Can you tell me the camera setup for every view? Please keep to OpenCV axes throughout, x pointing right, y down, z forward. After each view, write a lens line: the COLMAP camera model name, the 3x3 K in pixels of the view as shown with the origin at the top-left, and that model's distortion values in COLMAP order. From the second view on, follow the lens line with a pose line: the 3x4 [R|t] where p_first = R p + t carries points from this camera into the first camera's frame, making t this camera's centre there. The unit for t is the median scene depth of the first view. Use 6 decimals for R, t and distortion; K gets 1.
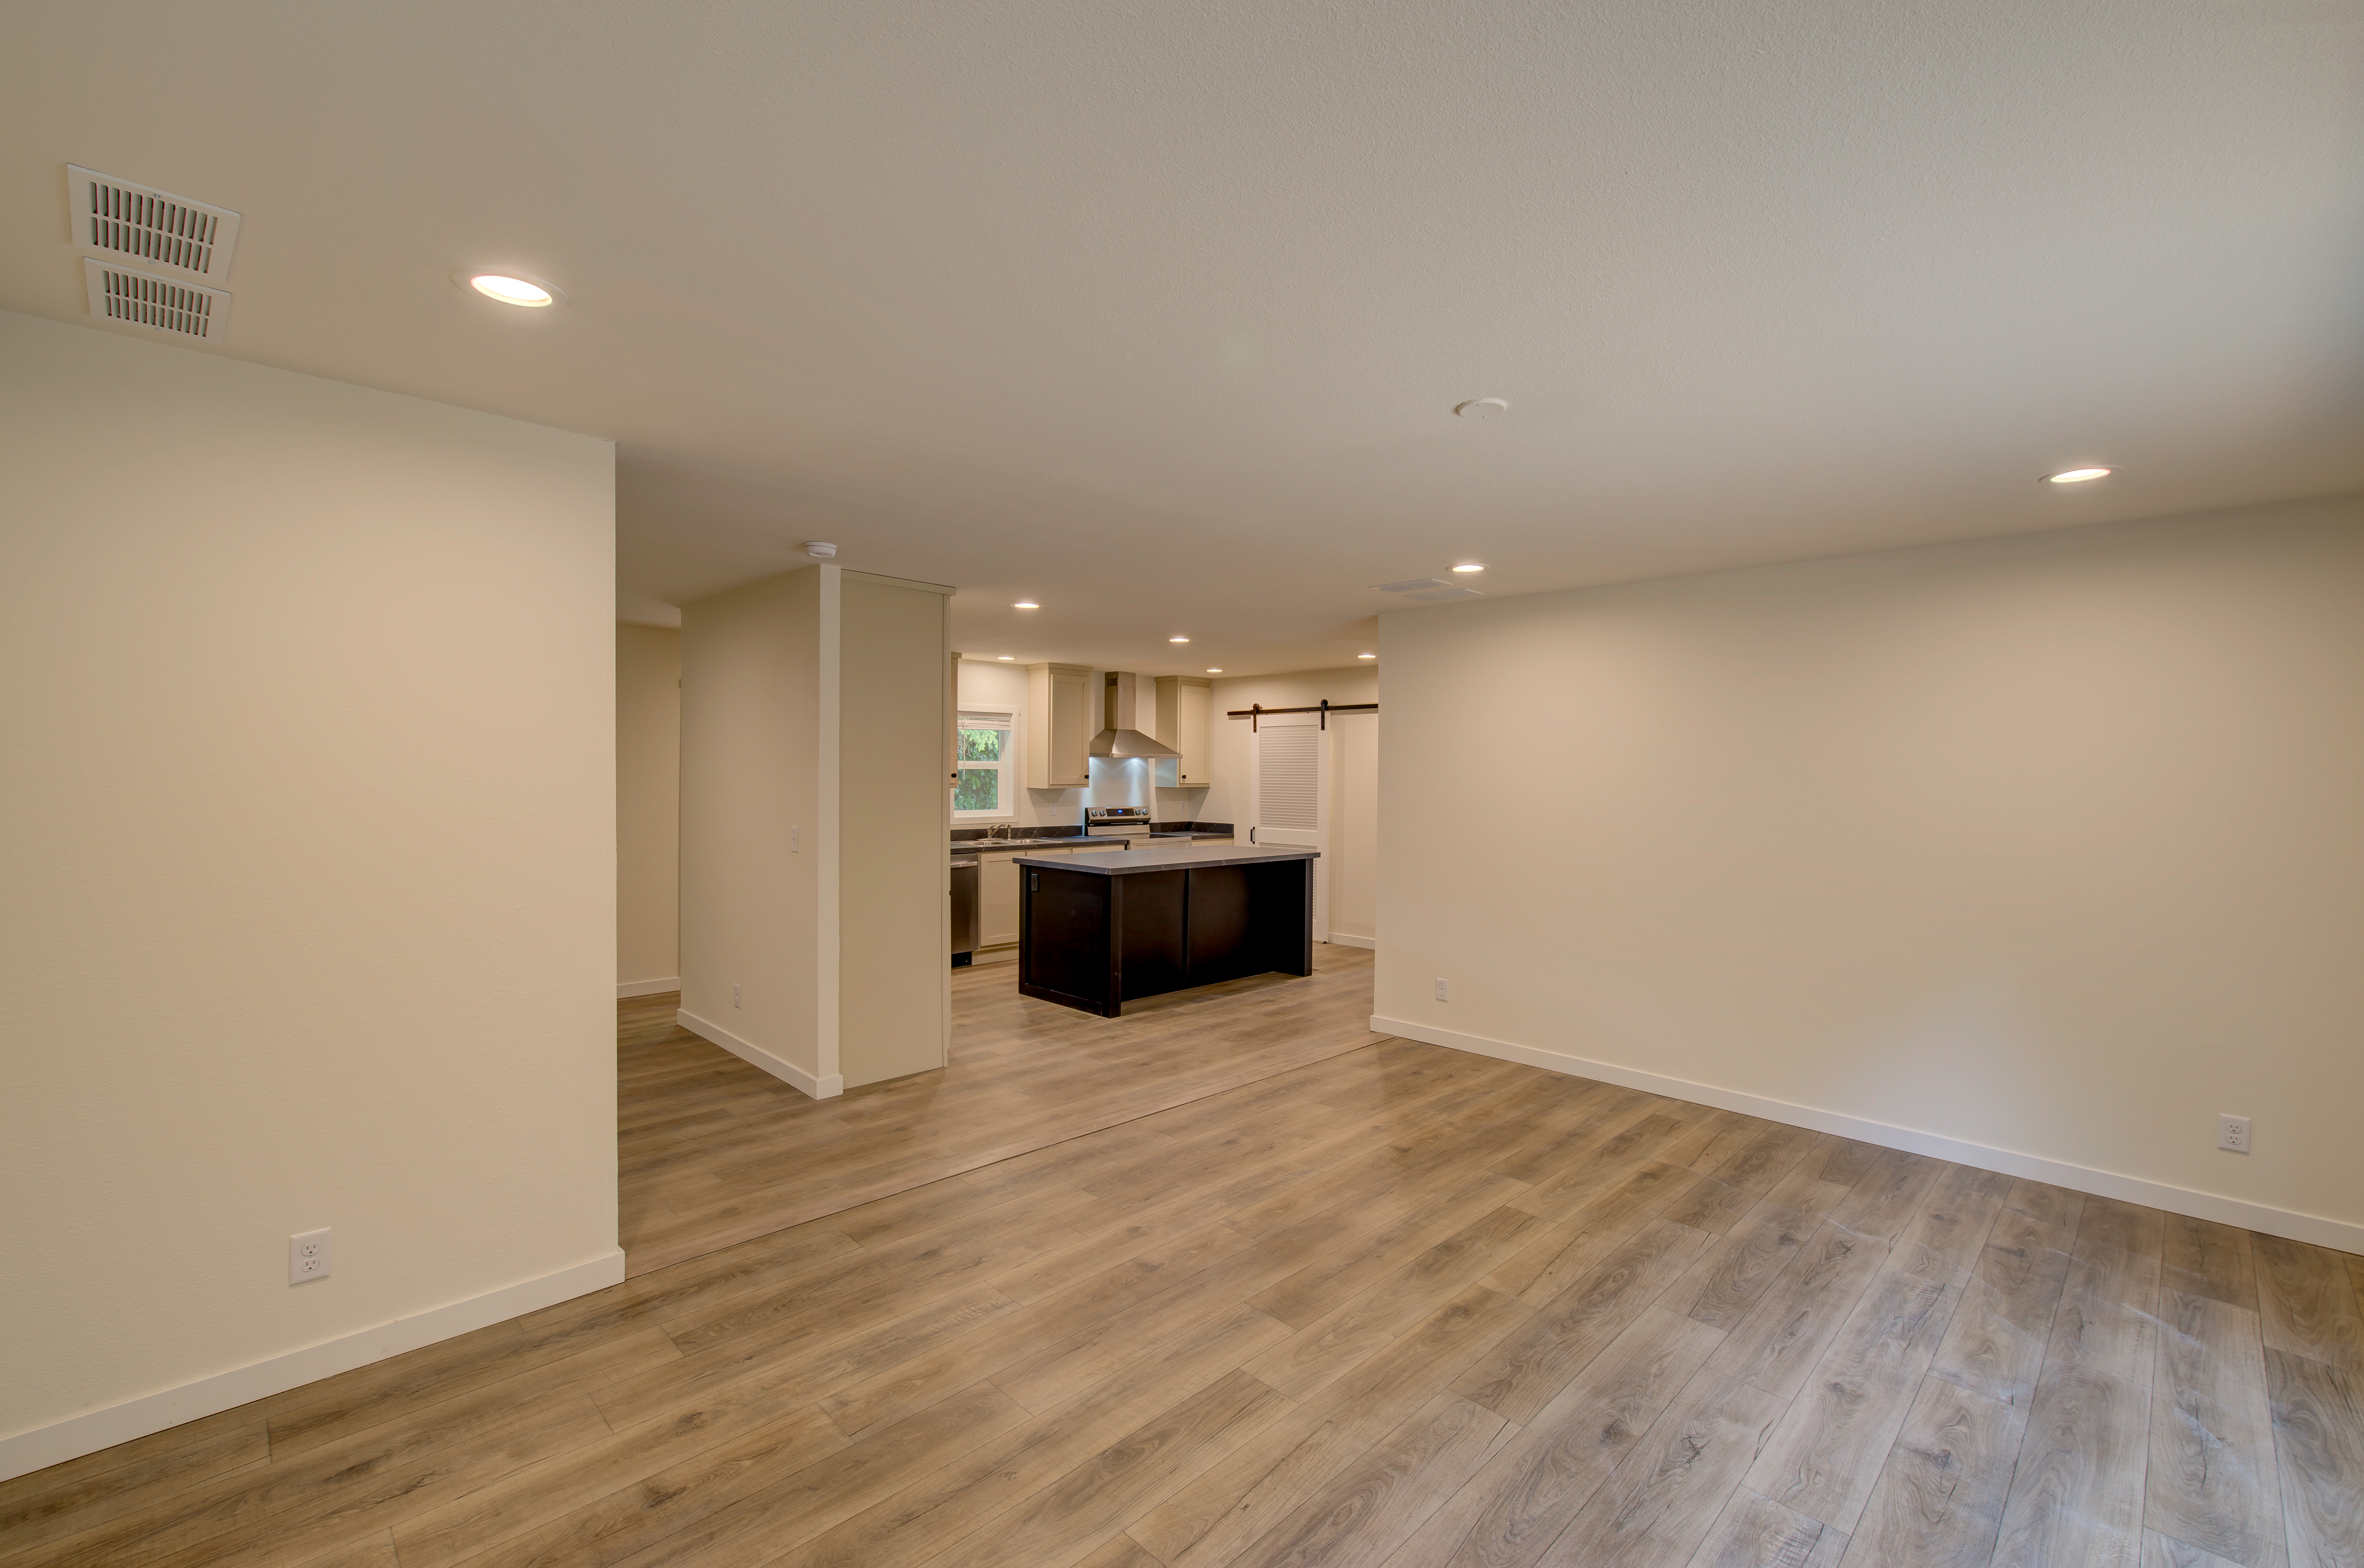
lens RADIAL K [[1010.3, 0, 1182.0], [0, 1010.3, 784.0], [0, 0, 1]] dist [-0.002617, 0.000269]
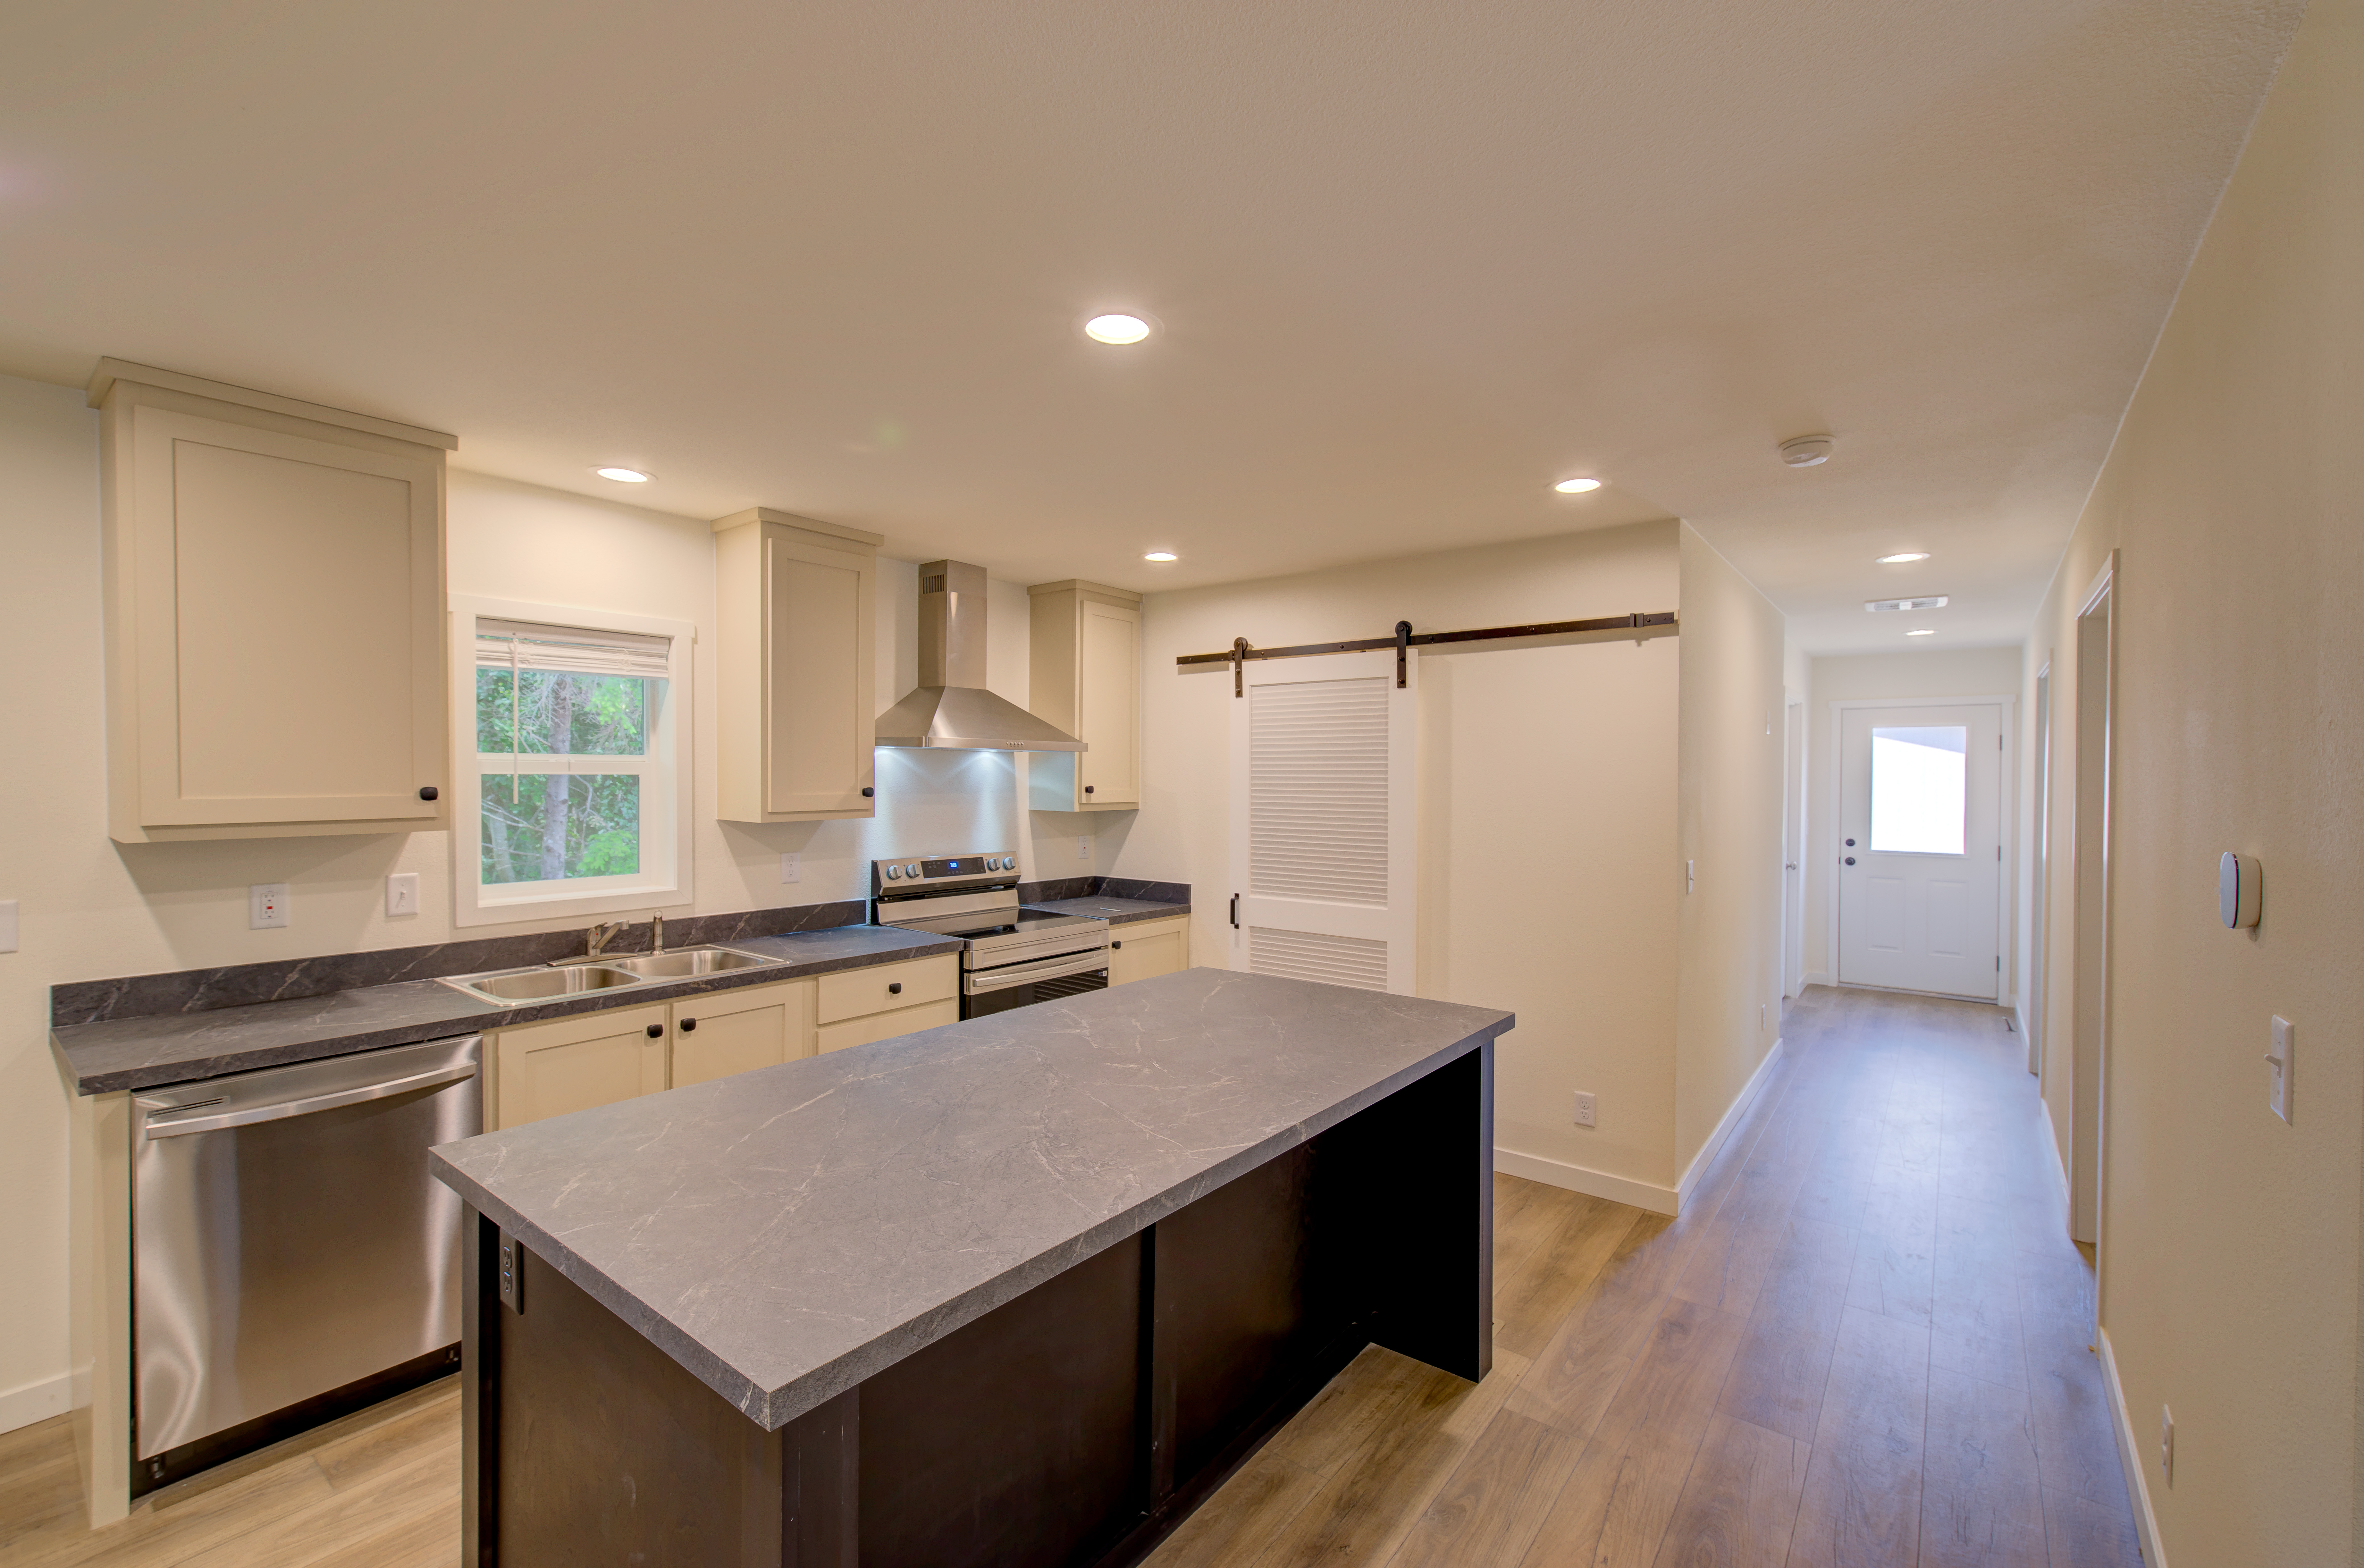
lens RADIAL K [[1010.3, 0, 1182.0], [0, 1010.3, 784.0], [0, 0, 1]] dist [-0.002617, 0.000269]
pose [[0.991630, -0.003633, 0.129060, -0.017155], [0.004366, 0.999976, -0.005401, -0.007279], [-0.129037, 0.005920, 0.991622, 0.530373]]
